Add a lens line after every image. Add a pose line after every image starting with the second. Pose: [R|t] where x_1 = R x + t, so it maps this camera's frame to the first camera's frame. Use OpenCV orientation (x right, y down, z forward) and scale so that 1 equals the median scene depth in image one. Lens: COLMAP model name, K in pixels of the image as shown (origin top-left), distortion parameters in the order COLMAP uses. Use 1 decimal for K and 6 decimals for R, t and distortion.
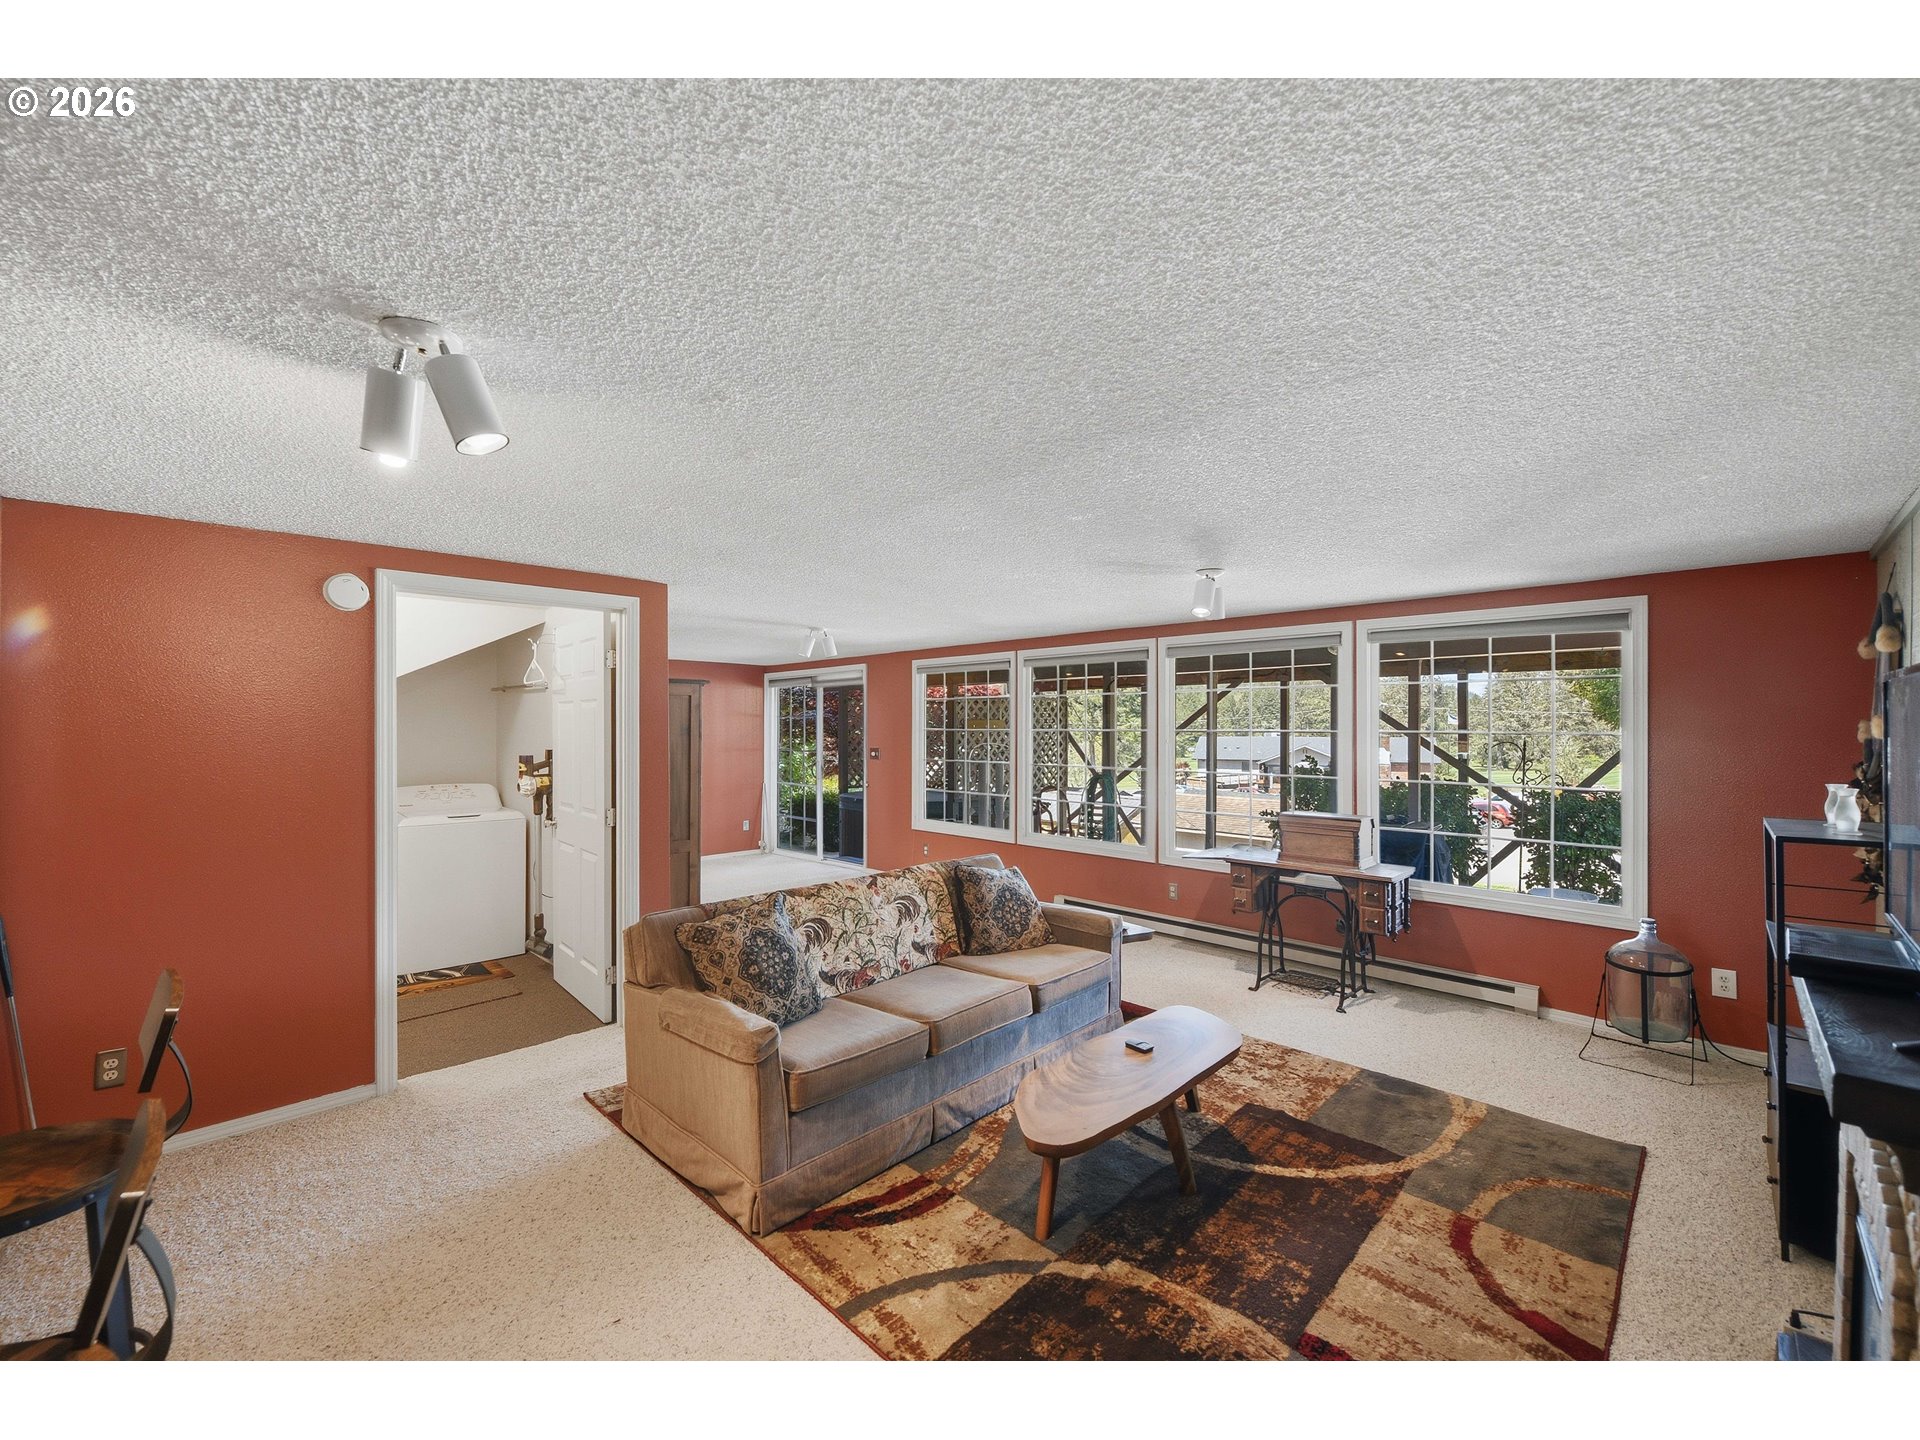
lens RADIAL K [[770.2, 0, 967.8], [0, 770.2, 719.6], [0, 0, 1]] dist [-0.002985, 0.000002]
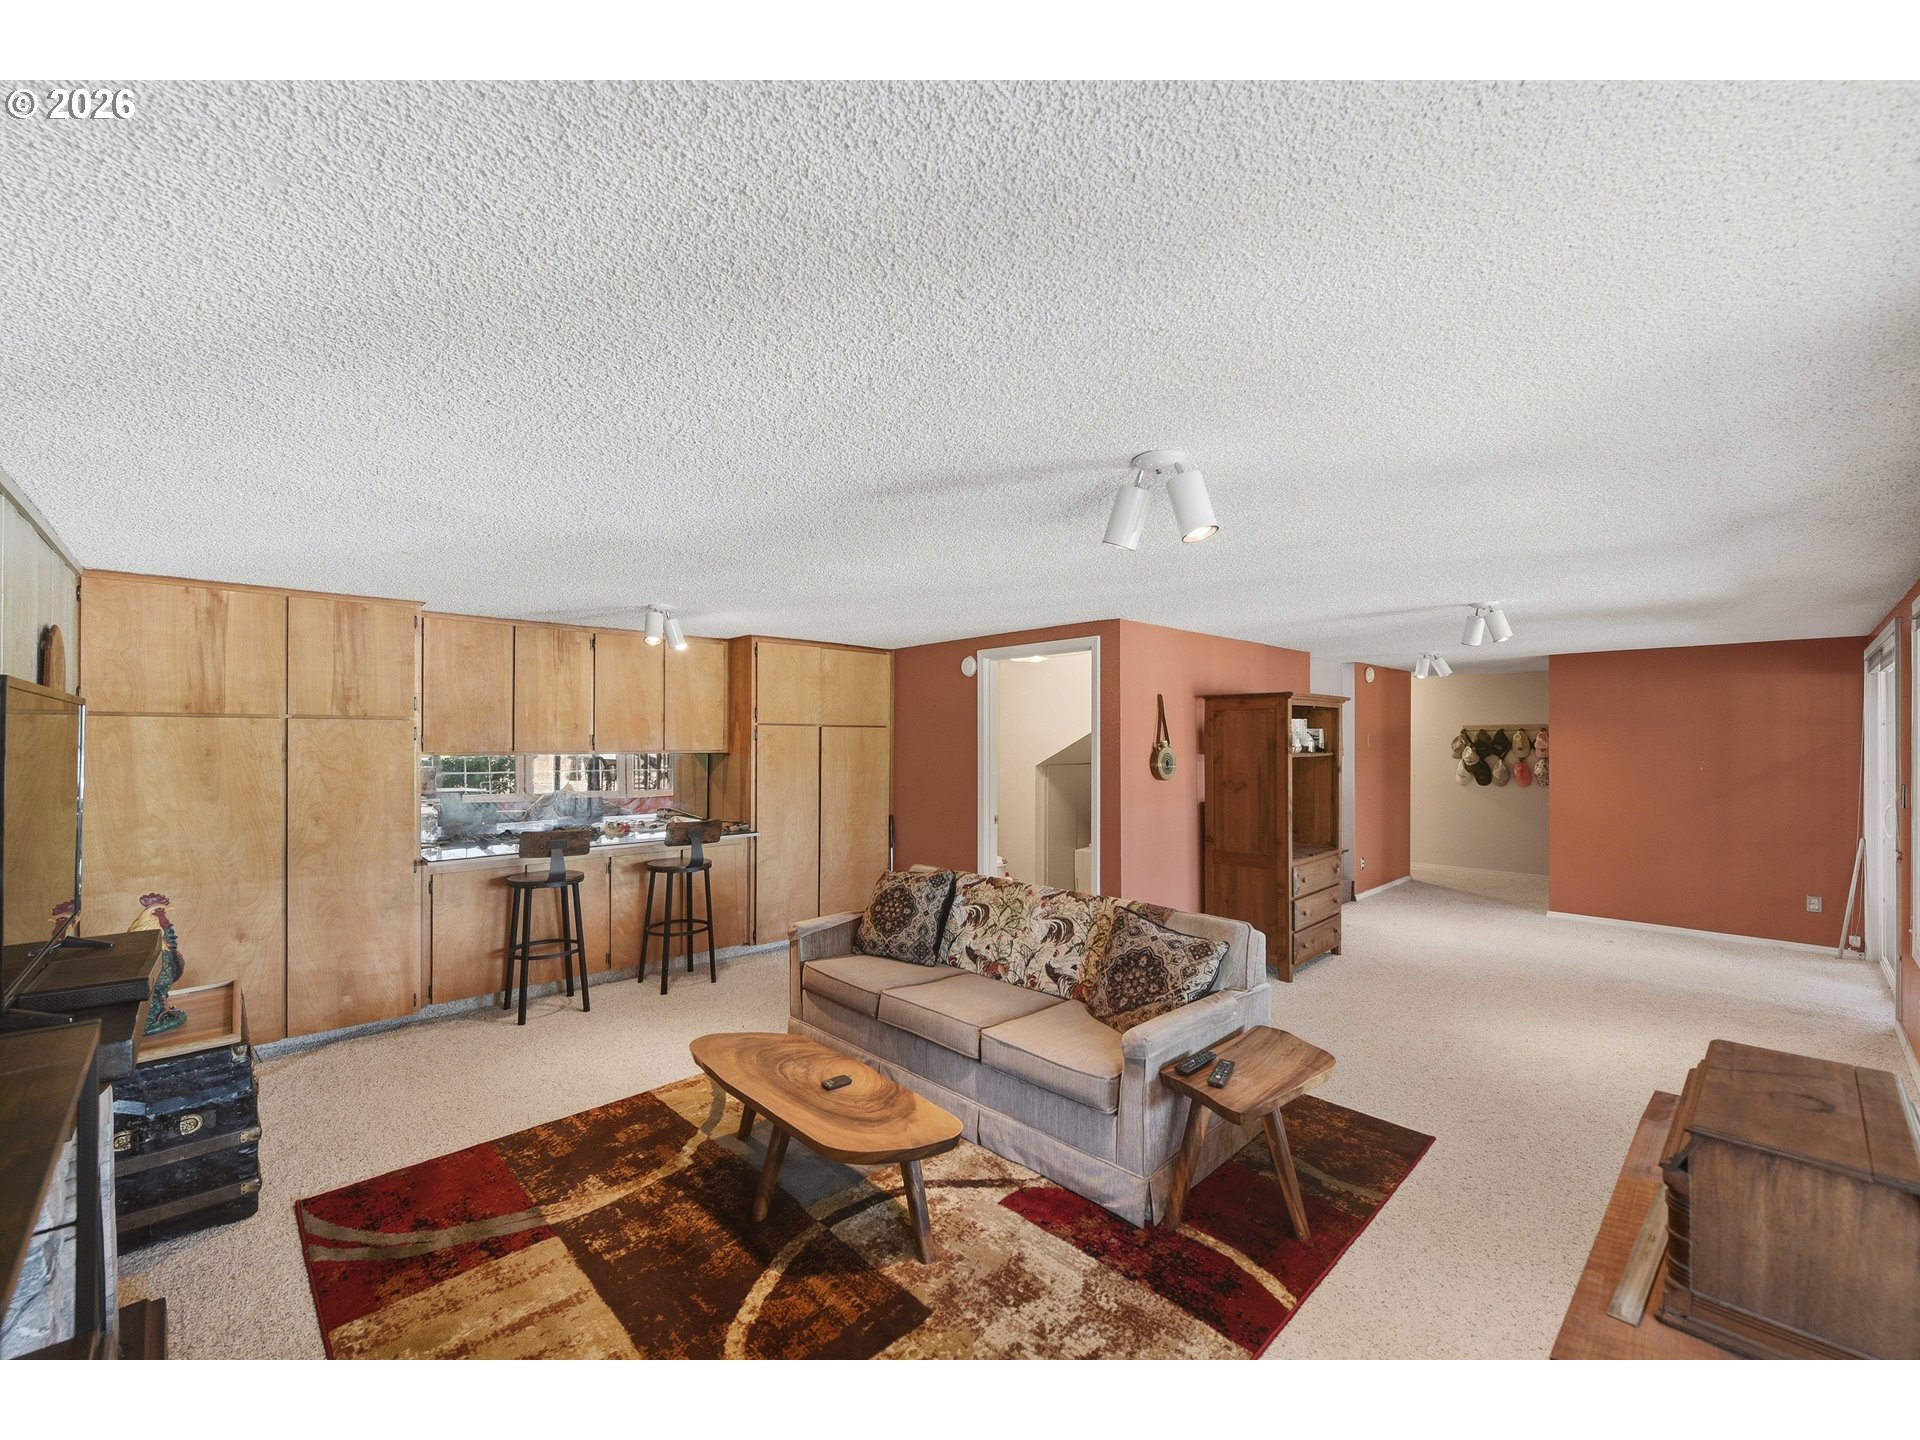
lens RADIAL K [[770.2, 0, 967.8], [0, 770.2, 719.6], [0, 0, 1]] dist [-0.002985, 0.000002]
pose [[-0.015062, -0.018302, -0.999719, 1.007357], [0.007267, 0.999804, -0.018413, -0.004512], [0.999860, -0.007542, -0.014926, 1.010757]]
